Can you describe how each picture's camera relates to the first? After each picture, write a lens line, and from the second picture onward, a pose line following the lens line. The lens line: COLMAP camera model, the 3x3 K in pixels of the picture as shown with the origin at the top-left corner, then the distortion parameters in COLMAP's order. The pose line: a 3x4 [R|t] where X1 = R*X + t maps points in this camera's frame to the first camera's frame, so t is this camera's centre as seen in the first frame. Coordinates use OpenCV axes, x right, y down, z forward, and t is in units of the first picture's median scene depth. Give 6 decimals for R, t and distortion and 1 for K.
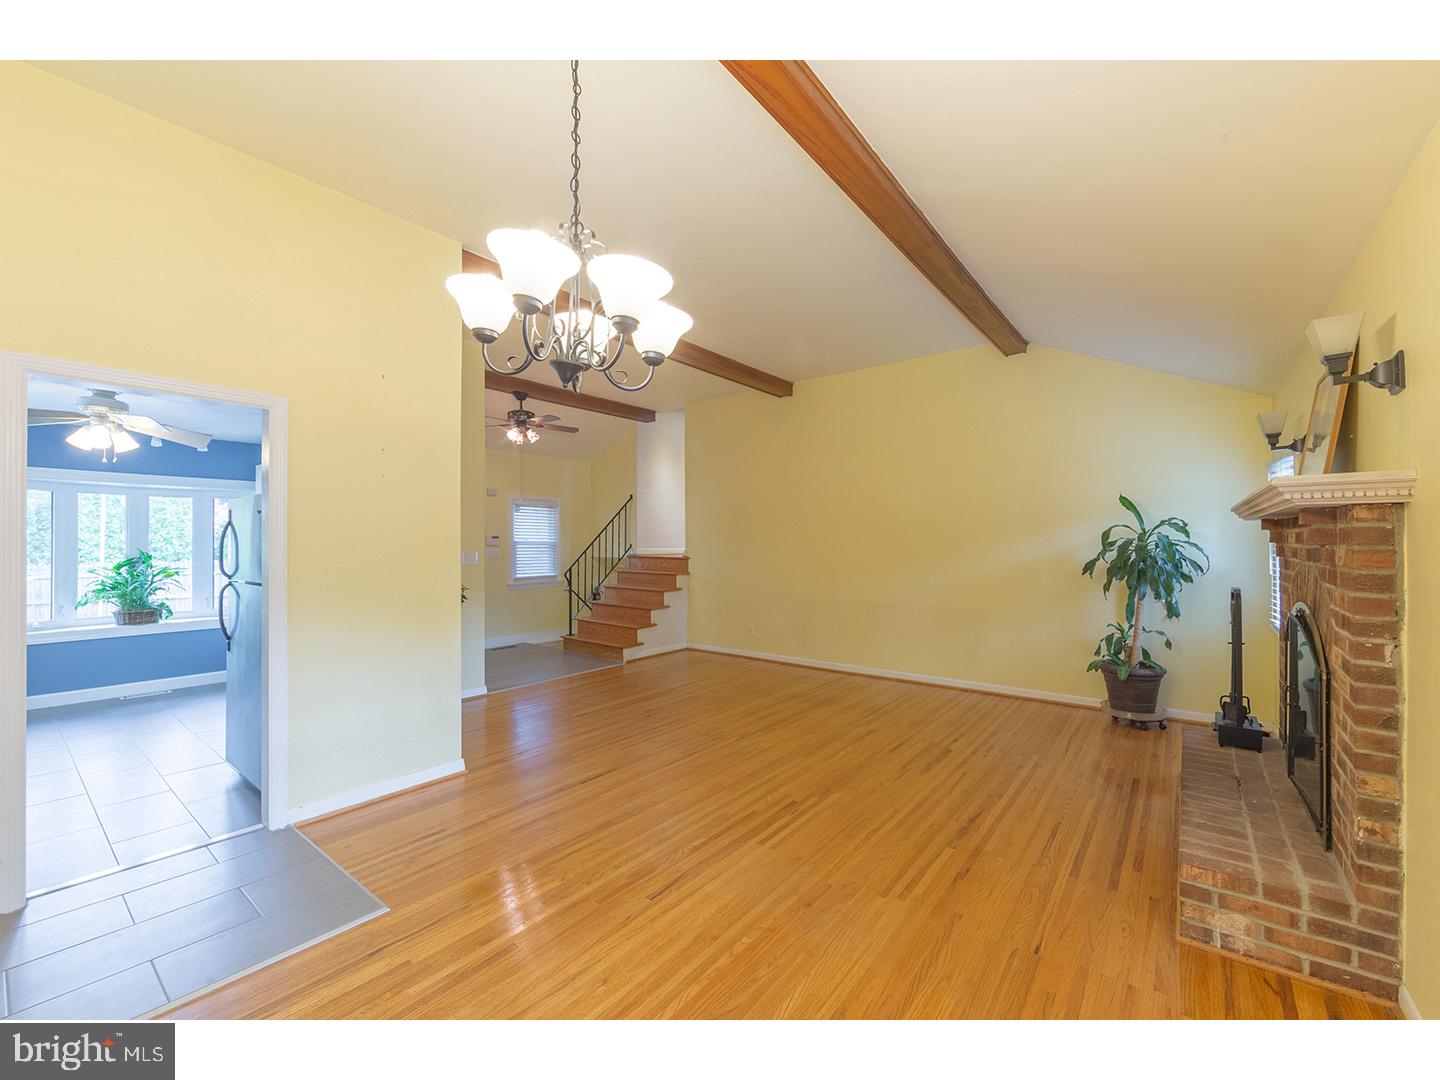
lens RADIAL K [[595.1, 0, 720.0], [0, 595.1, 540.0], [0, 0, 1]] dist [-0.000900, -0.000050]
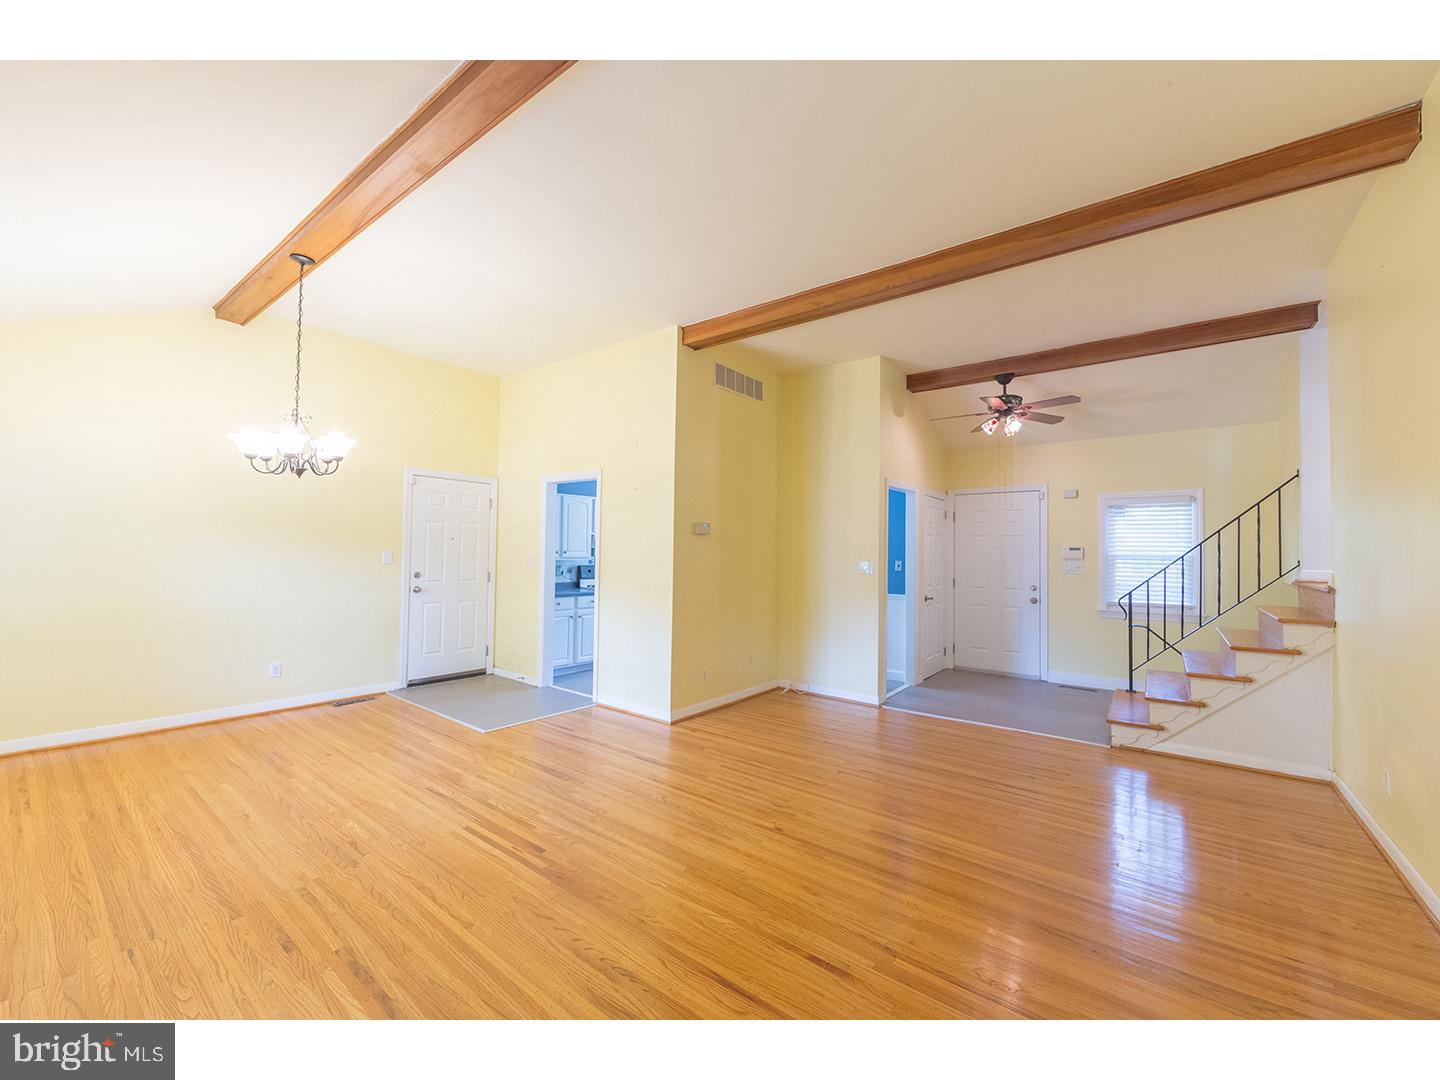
lens RADIAL K [[563.5, 0, 720.0], [0, 563.5, 540.0], [0, 0, 1]] dist [-0.001390, -0.000199]
pose [[0.010938, -0.018796, -0.999764, 0.552099], [-0.009939, 0.999772, -0.018905, 0.004213], [0.999891, 0.010144, 0.010748, 0.726965]]
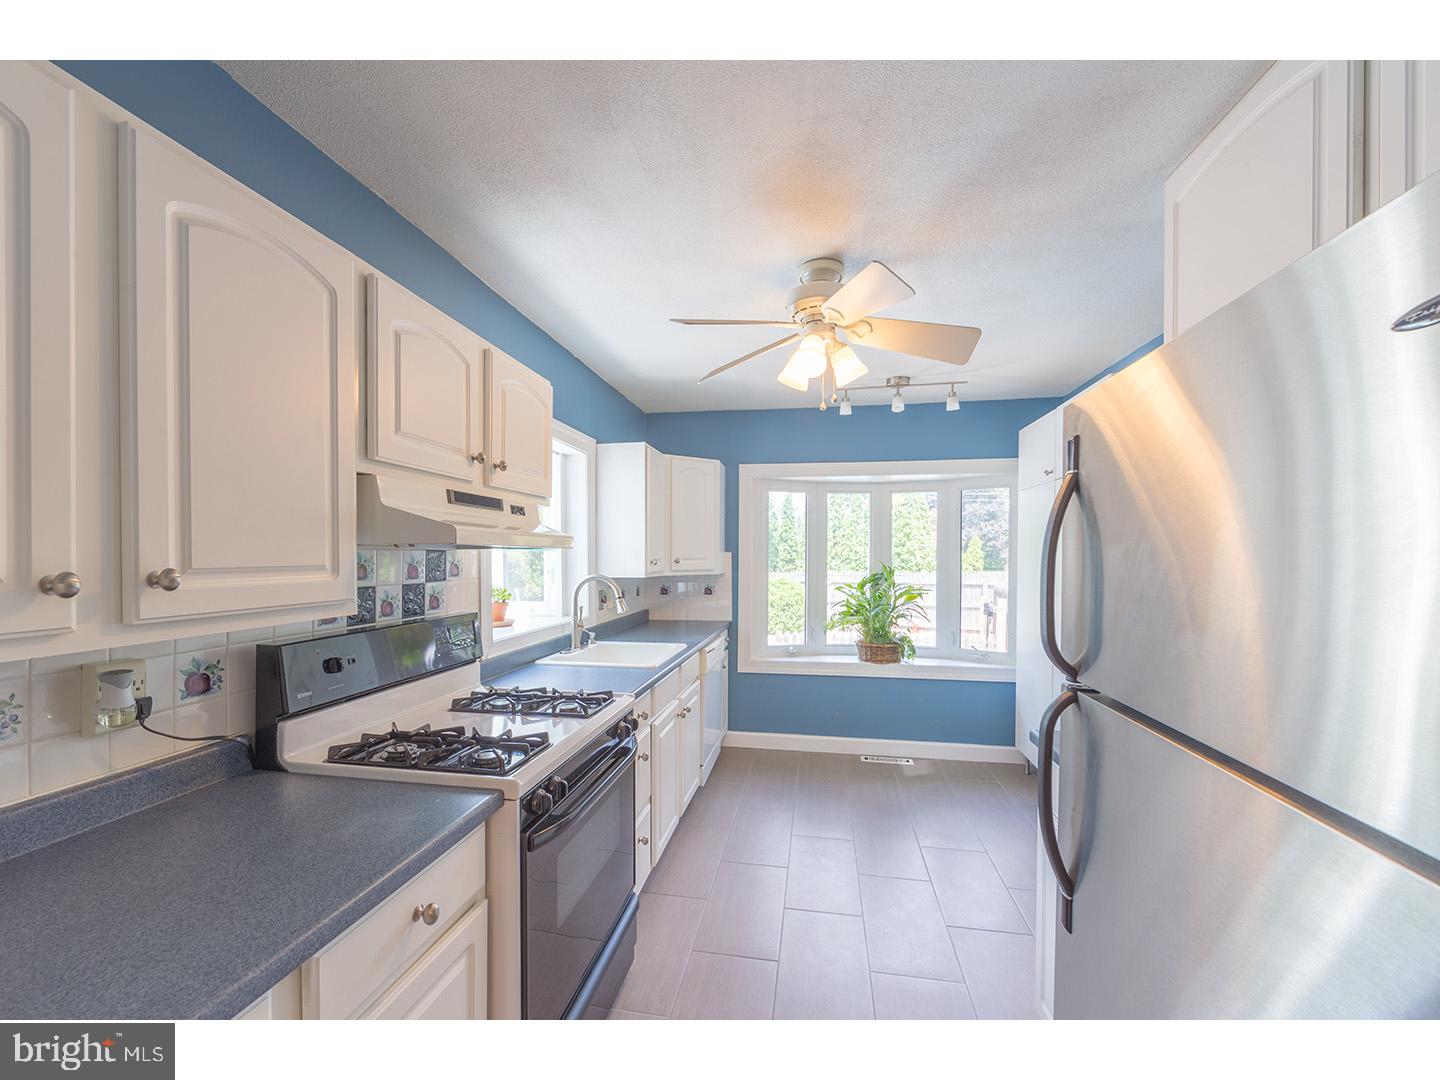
lens RADIAL K [[580.7, 0, 722.8], [0, 580.7, 558.7], [0, 0, 1]] dist [0.000231, 0.000122]
pose [[0.486605, 0.010966, -0.873553, -0.433819], [-0.002161, 0.999933, 0.011349, 0.002853], [0.873619, -0.003635, 0.486596, 0.468260]]
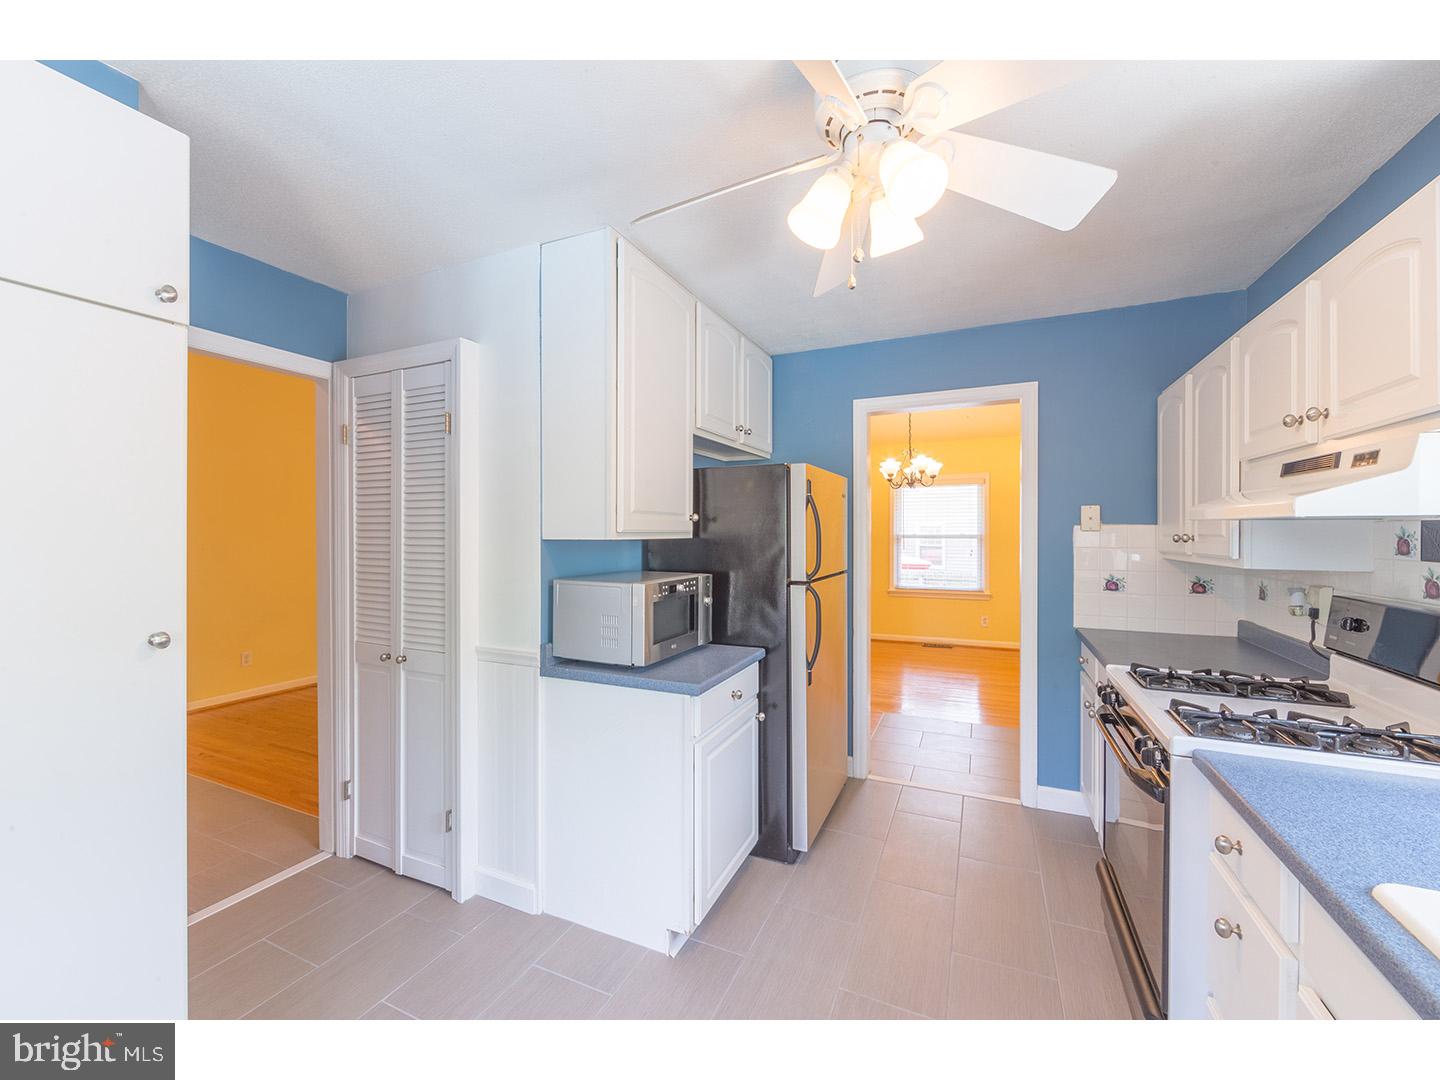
lens RADIAL K [[563.5, 0, 720.0], [0, 563.5, 540.0], [0, 0, 1]] dist [-0.001390, -0.000199]
pose [[-0.238054, -0.005760, 0.971235, -0.931343], [0.000547, 0.999981, 0.006065, 0.008665], [-0.971252, 0.001975, -0.238046, 0.814789]]
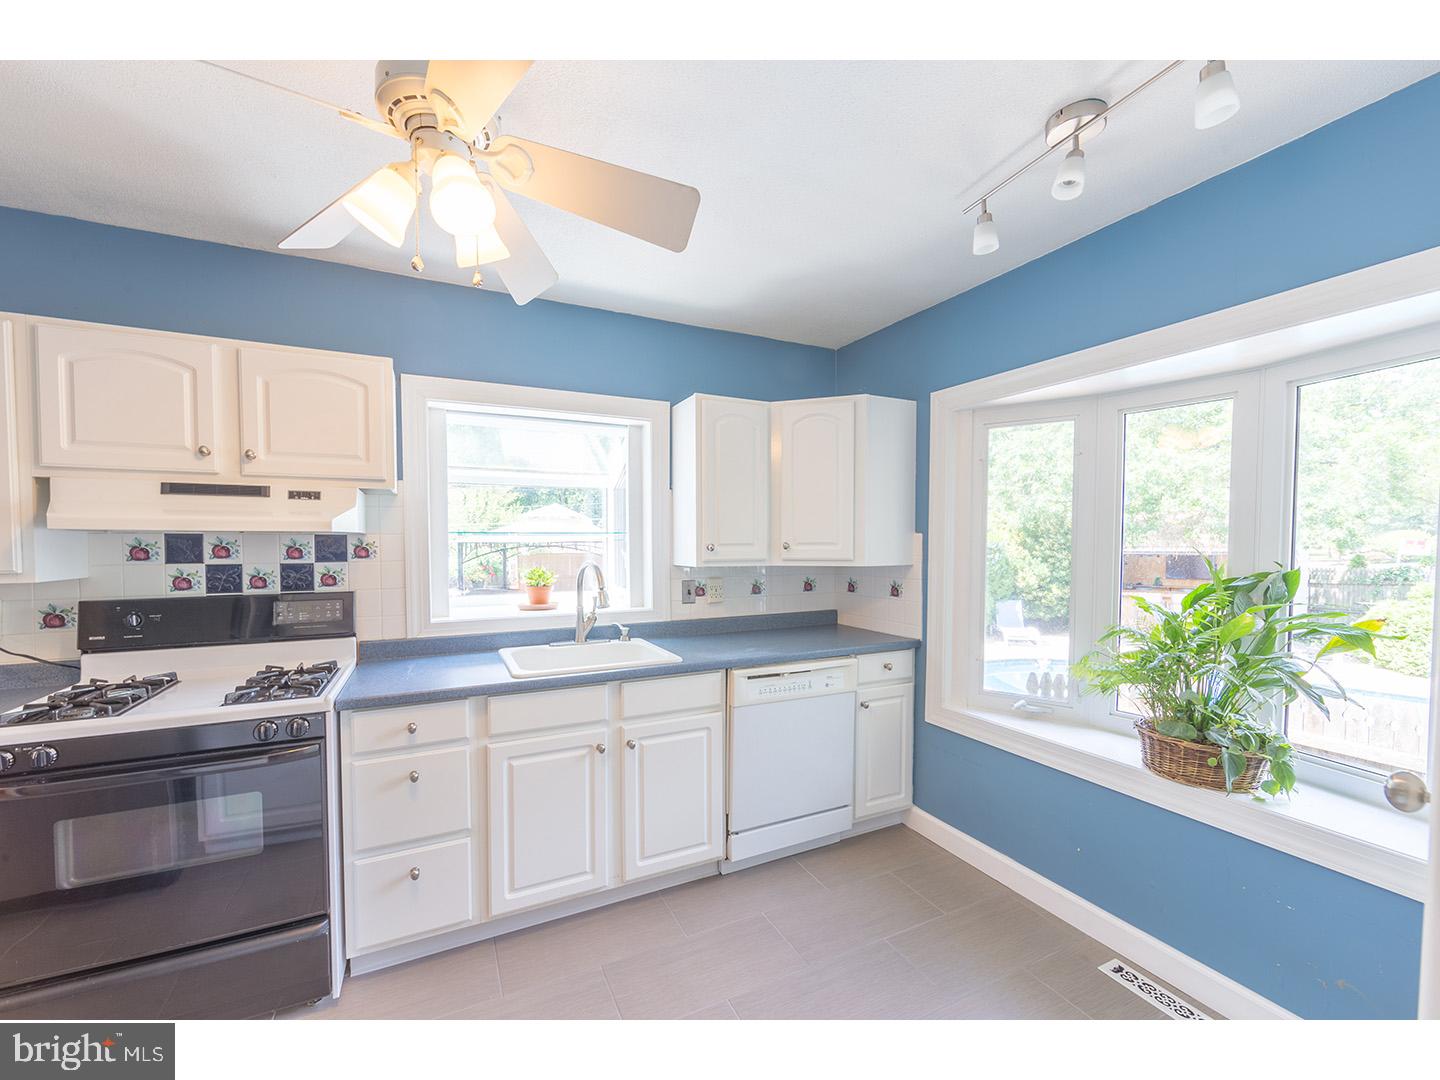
lens RADIAL K [[580.7, 0, 722.8], [0, 580.7, 558.7], [0, 0, 1]] dist [0.000231, 0.000122]
pose [[-0.425624, 0.035941, -0.904186, -0.576340], [0.004870, 0.999287, 0.037429, 0.005078], [0.904887, 0.011528, -0.425496, 0.900357]]
